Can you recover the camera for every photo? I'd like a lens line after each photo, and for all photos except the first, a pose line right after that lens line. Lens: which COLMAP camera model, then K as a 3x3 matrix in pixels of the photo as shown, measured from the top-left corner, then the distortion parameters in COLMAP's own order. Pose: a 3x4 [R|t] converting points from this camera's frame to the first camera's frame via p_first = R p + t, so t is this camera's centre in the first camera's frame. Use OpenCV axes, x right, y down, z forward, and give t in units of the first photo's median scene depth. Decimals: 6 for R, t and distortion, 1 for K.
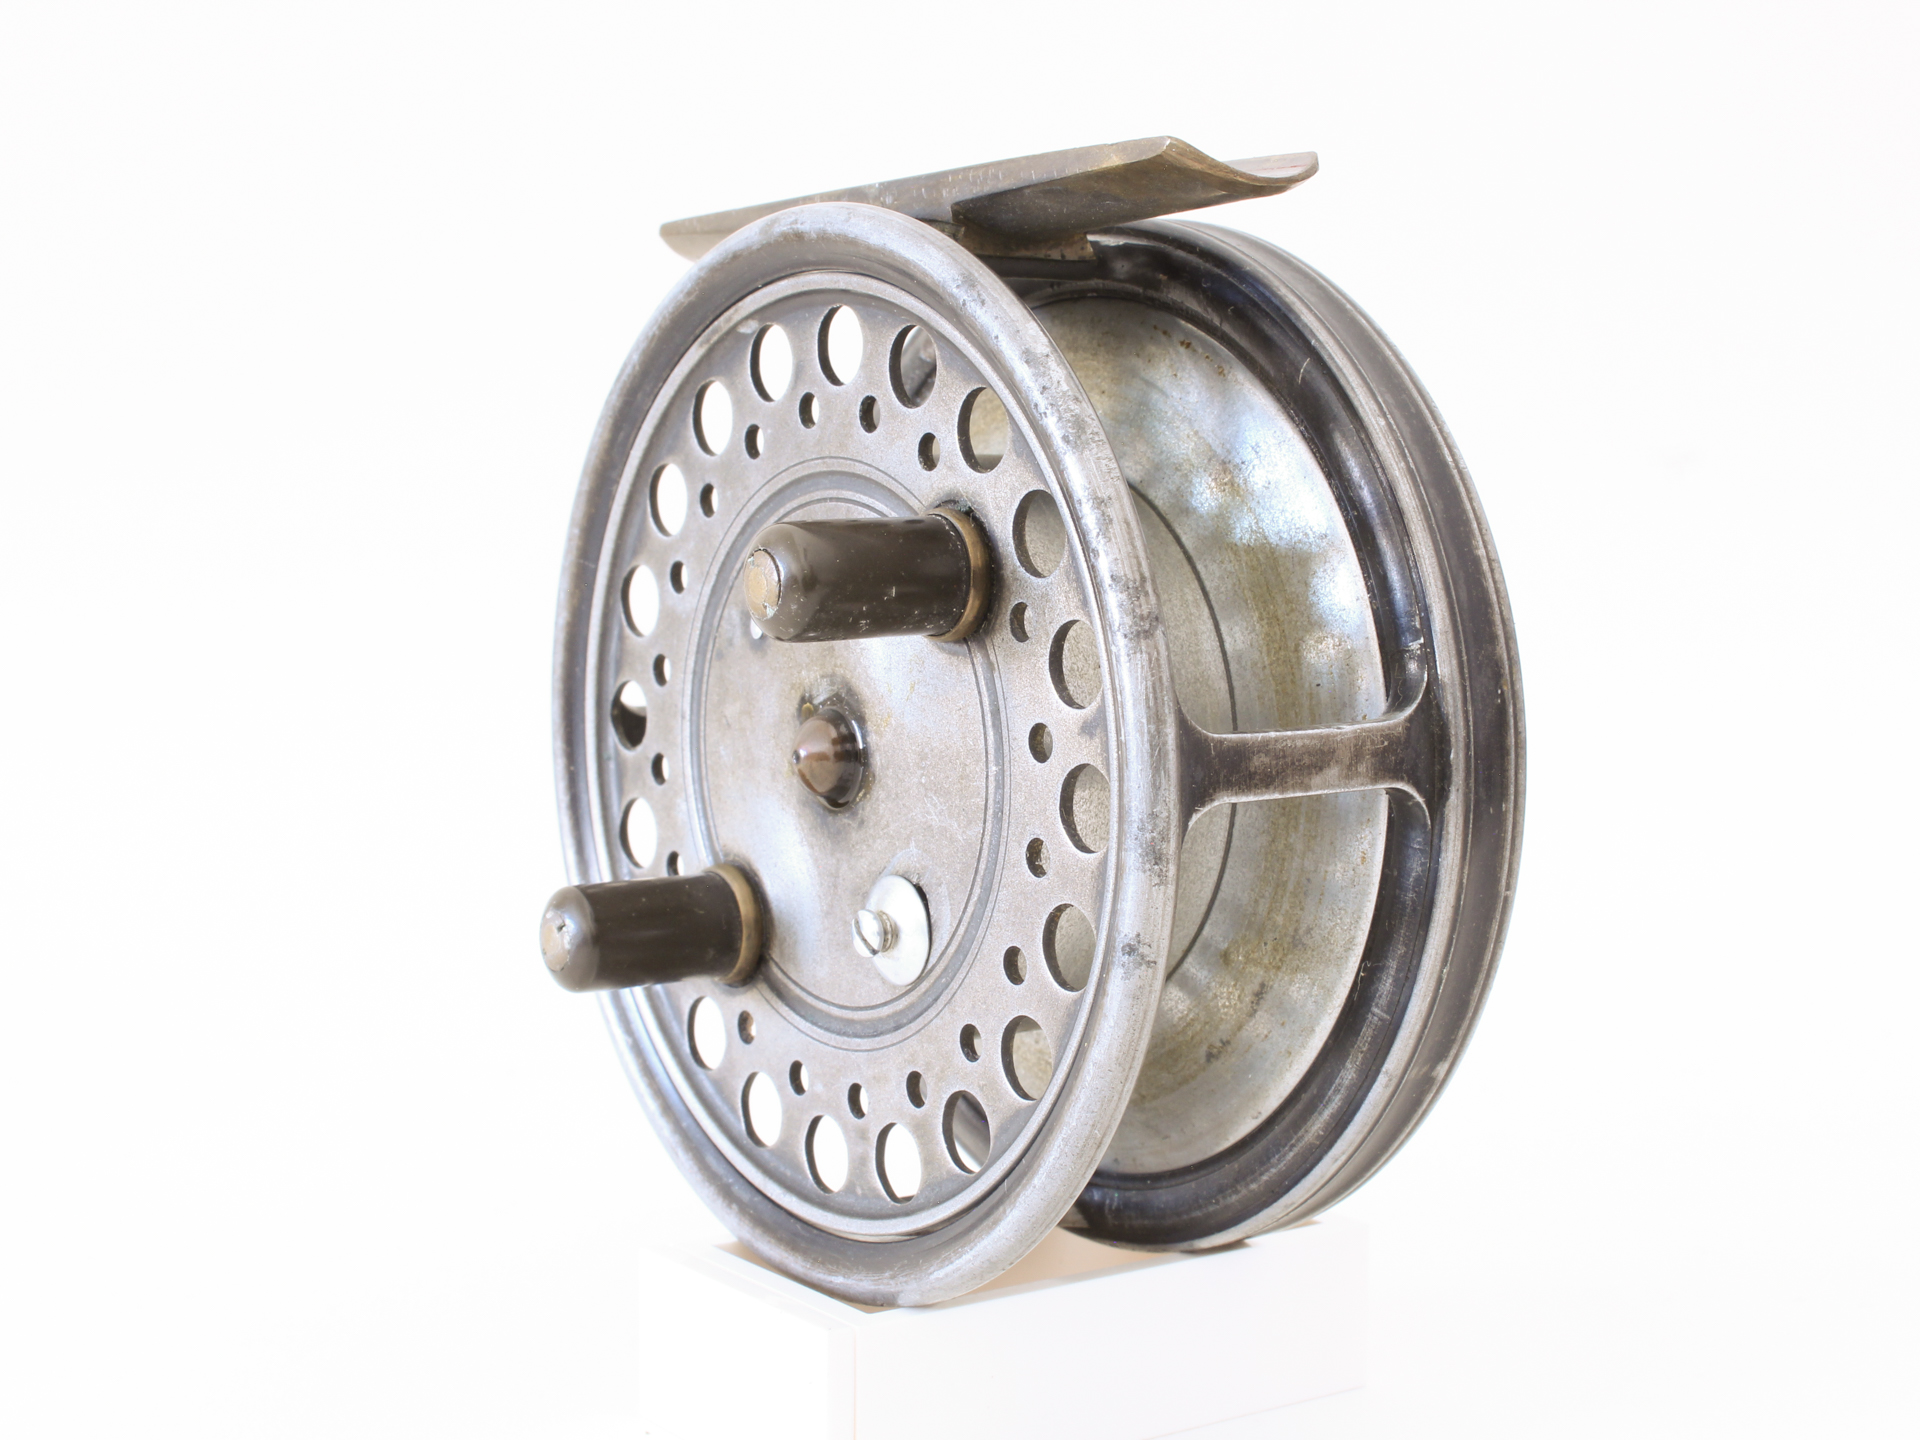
lens RADIAL K [[2990.9, 0, 961.7], [0, 2990.9, 721.4], [0, 0, 1]] dist [-0.084859, 0.000000]
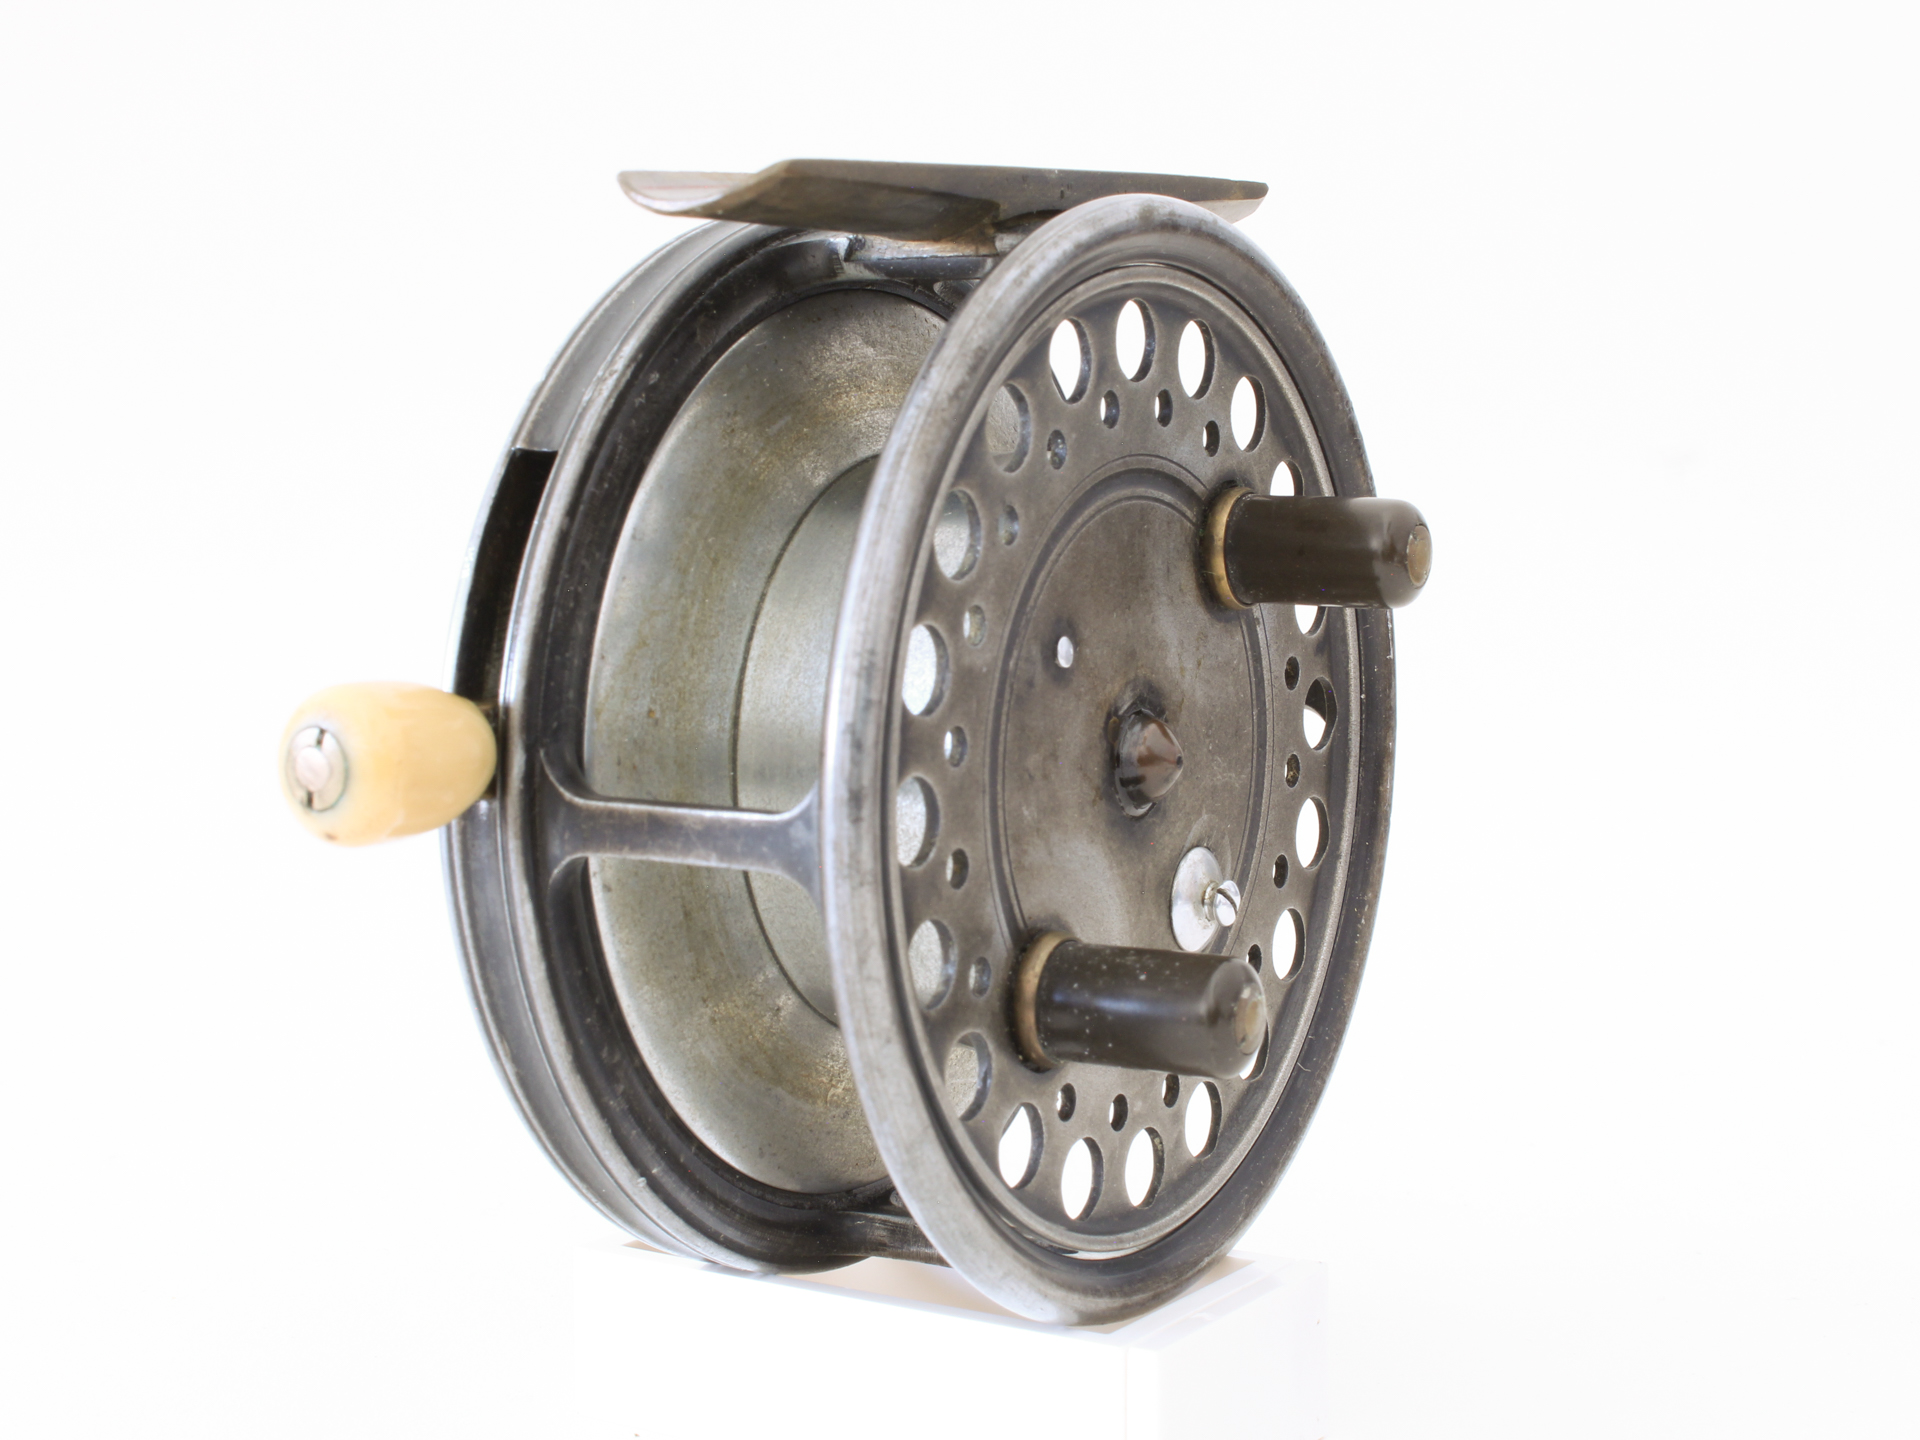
lens RADIAL K [[2990.9, 0, 962.4], [0, 2990.9, 721.4], [0, 0, 1]] dist [-0.084859, 0.000000]
pose [[-0.382108, -0.126327, 0.915442, -0.910225], [0.116906, 0.976046, 0.183487, -0.186236], [-0.916693, 0.177133, -0.358187, 1.396563]]
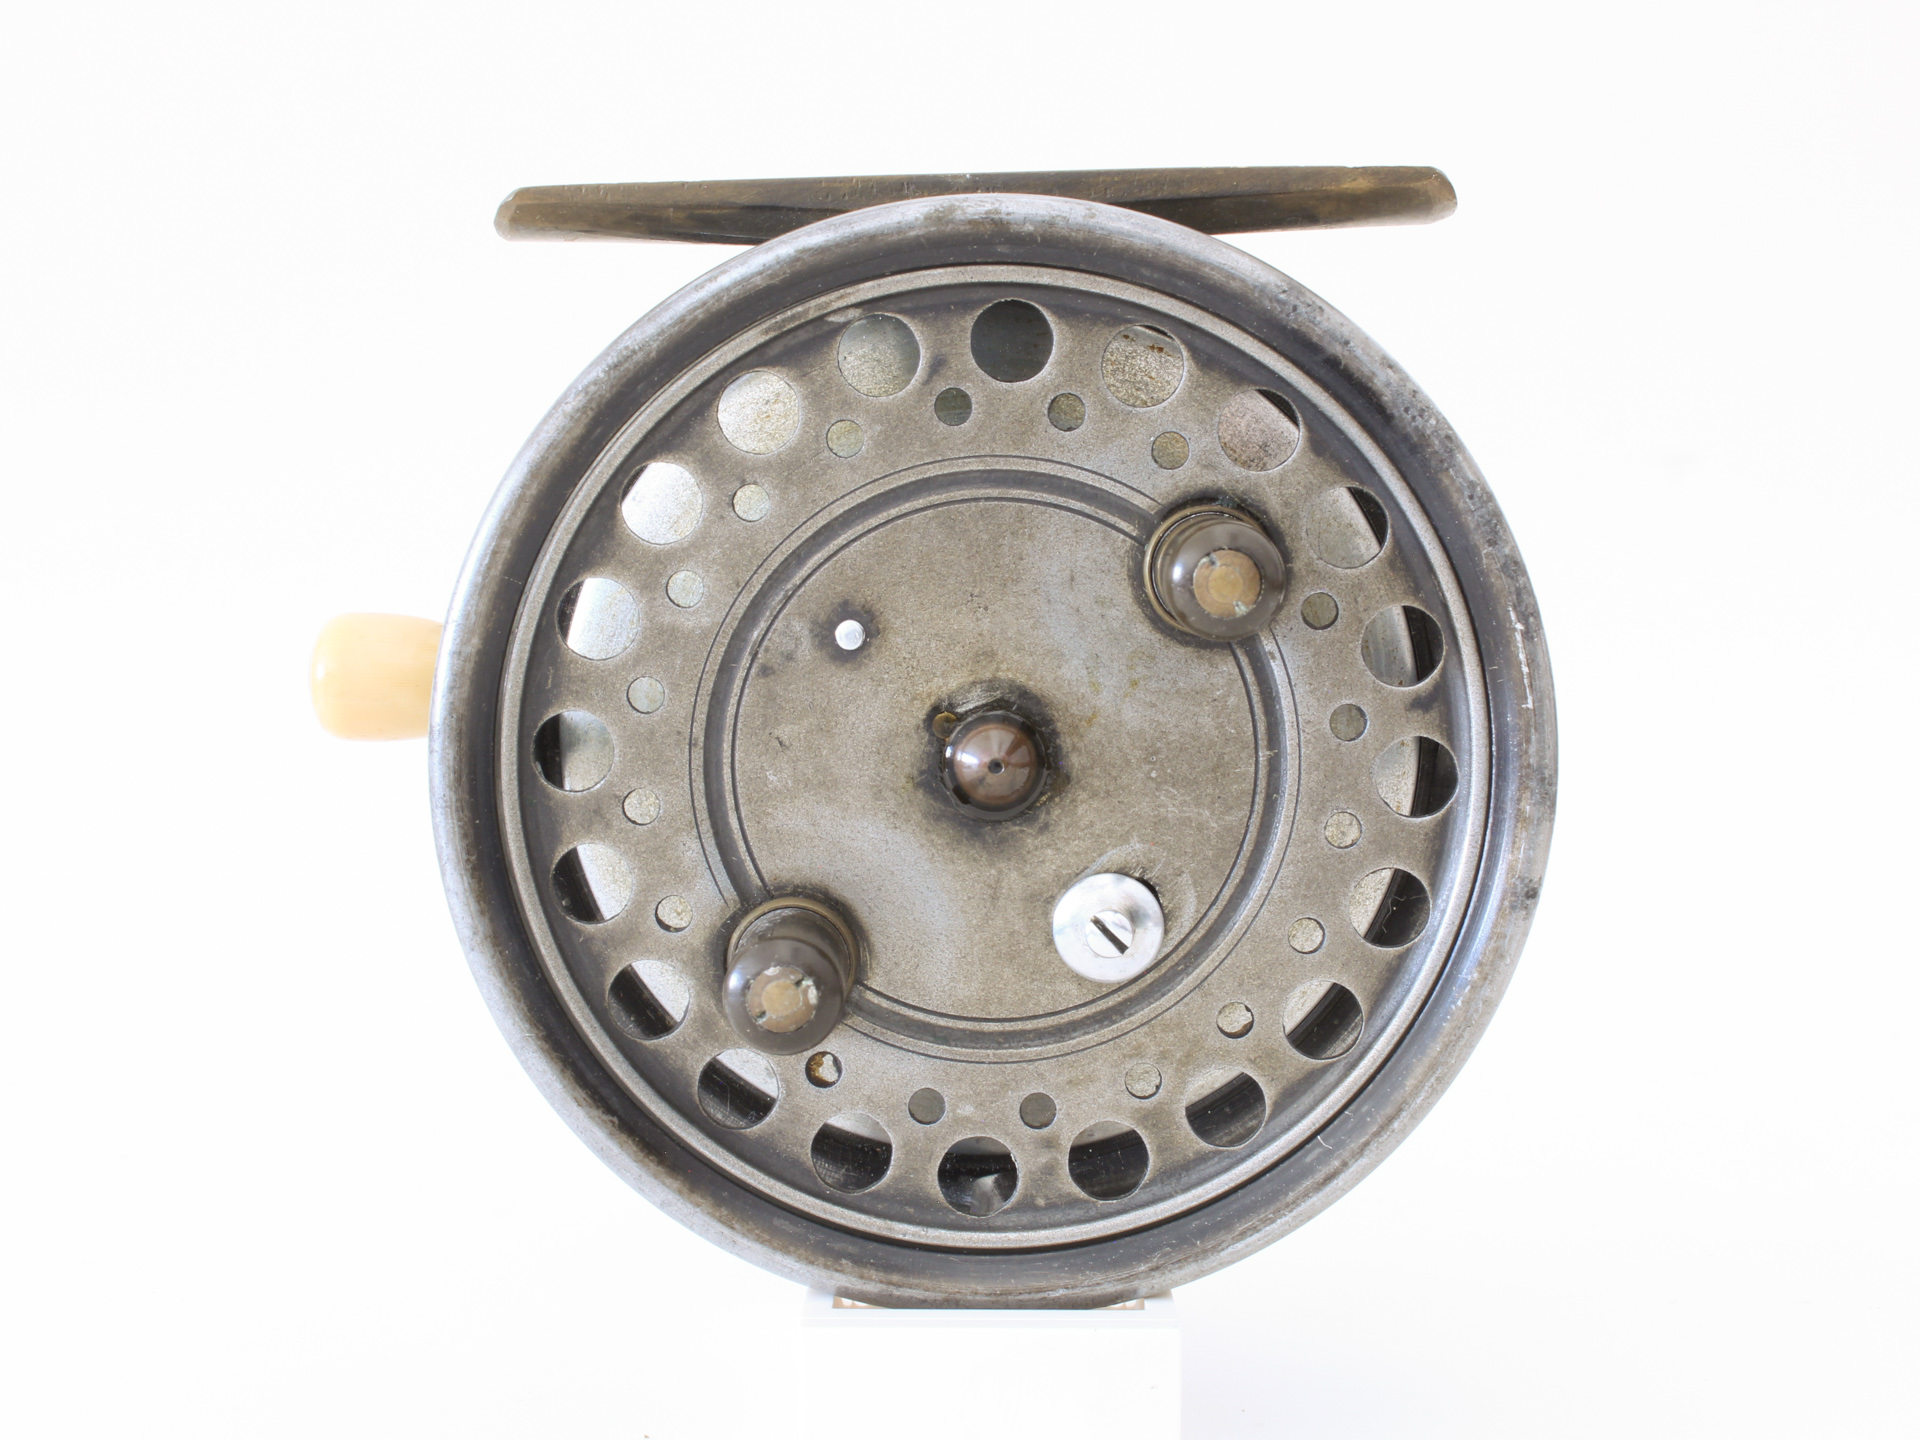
lens RADIAL K [[2990.9, 0, 958.8], [0, 2990.9, 721.7], [0, 0, 1]] dist [-0.084859, 0.000000]
pose [[0.570496, -0.077203, 0.817663, -0.839488], [0.070822, 0.996488, 0.044673, -0.045985], [-0.818241, 0.032423, 0.573961, 0.451094]]
